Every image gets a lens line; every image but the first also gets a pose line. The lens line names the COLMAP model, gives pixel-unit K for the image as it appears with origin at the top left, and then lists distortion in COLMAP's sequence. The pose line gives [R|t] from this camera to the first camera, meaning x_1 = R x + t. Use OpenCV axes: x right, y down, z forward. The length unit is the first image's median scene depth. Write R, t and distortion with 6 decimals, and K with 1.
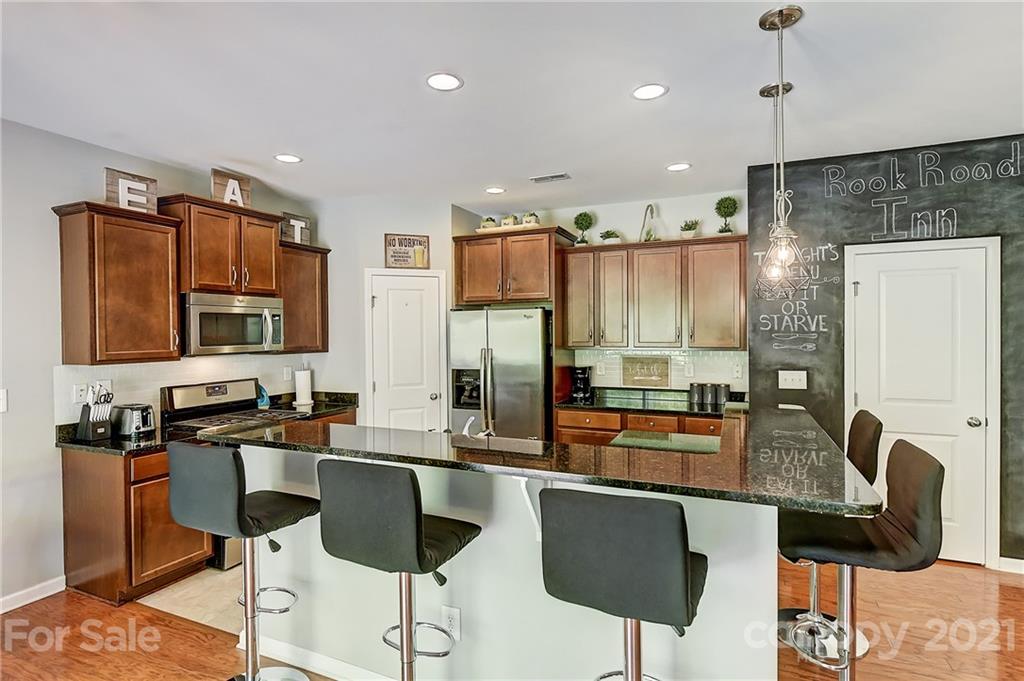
lens RADIAL K [[523.7, 0, 515.8], [0, 523.7, 337.0], [0, 0, 1]] dist [0.002929, -0.003225]
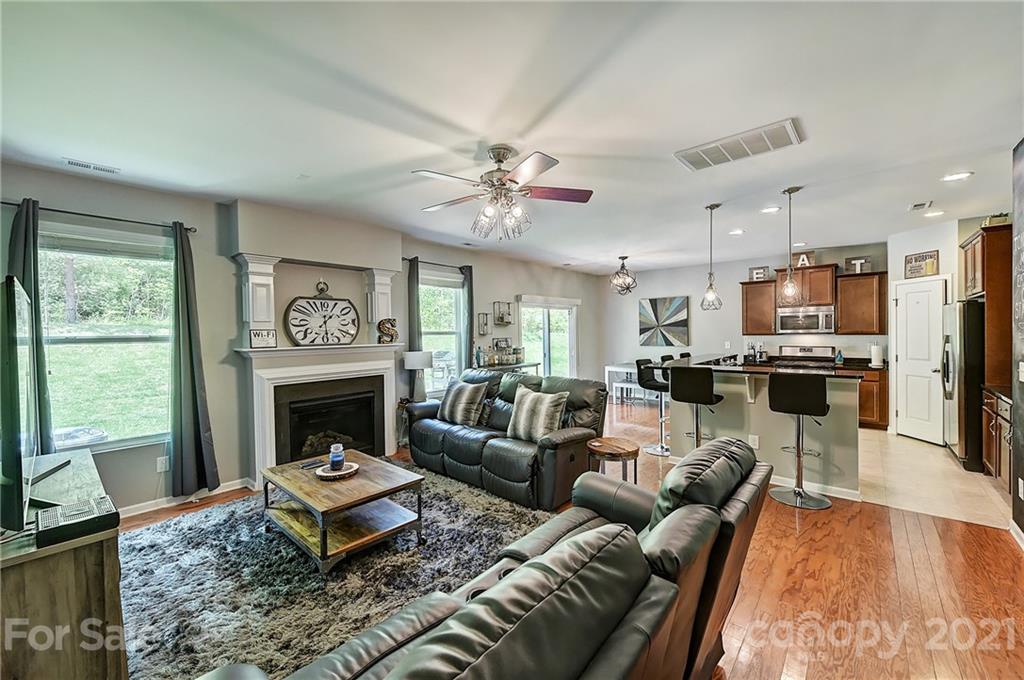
lens RADIAL K [[404.5, 0, 512.8], [0, 404.5, 336.0], [0, 0, 1]] dist [0.001019, 0.000595]
pose [[-0.304277, 0.024042, -0.952280, 1.511726], [0.004189, 0.999706, 0.023900, -0.003972], [0.952574, 0.003283, -0.304288, 0.366363]]
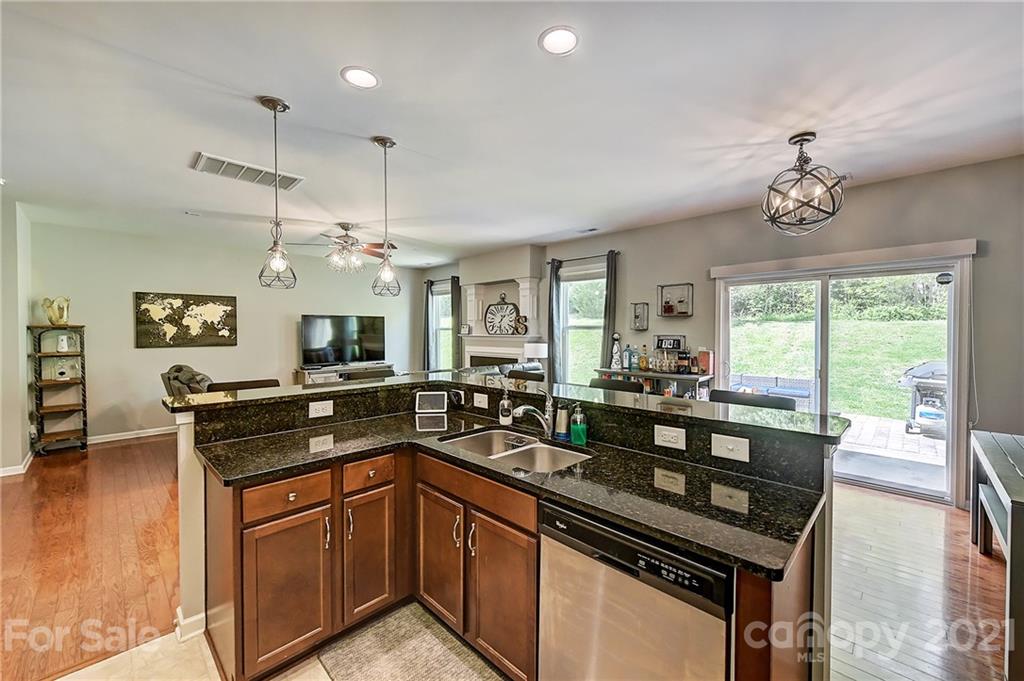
lens RADIAL K [[404.5, 0, 515.0], [0, 404.5, 335.0], [0, 0, 1]] dist [0.001019, 0.000595]
pose [[-0.932104, 0.005099, 0.362155, -0.221981], [0.013500, 0.999695, 0.020671, 0.014621], [-0.361939, 0.024157, -0.931889, 1.170370]]
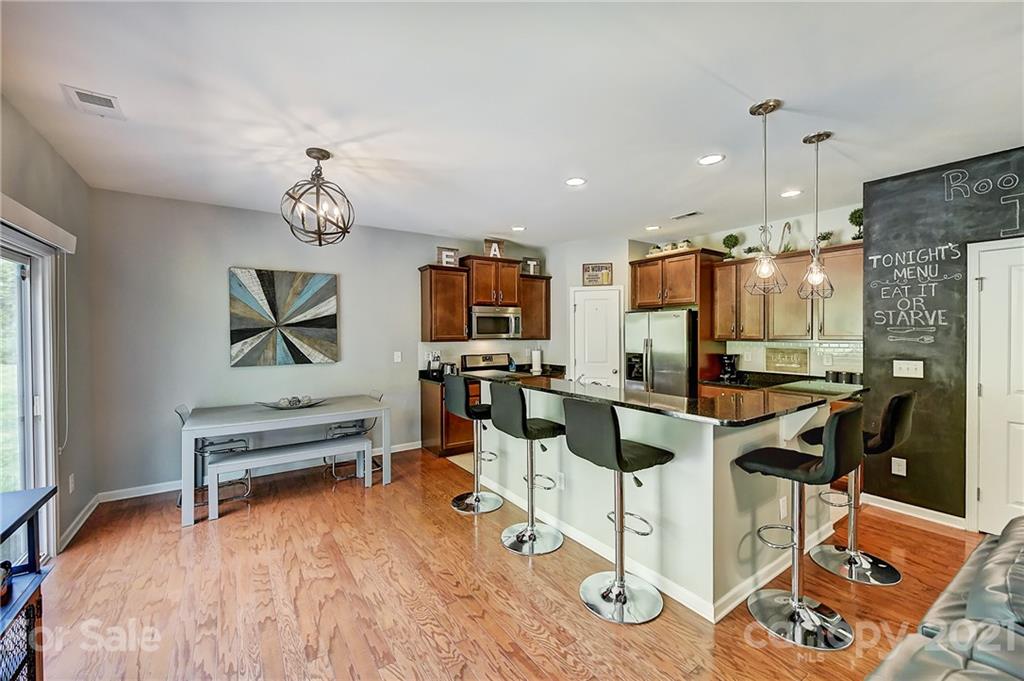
lens RADIAL K [[414.4, 0, 513.4], [0, 414.4, 335.6], [0, 0, 1]] dist [0.004537, -0.002252]
pose [[0.848803, 0.009327, -0.528628, 0.288331], [-0.009298, 0.999953, 0.002713, 0.016703], [0.528628, 0.002612, 0.848849, -0.193232]]
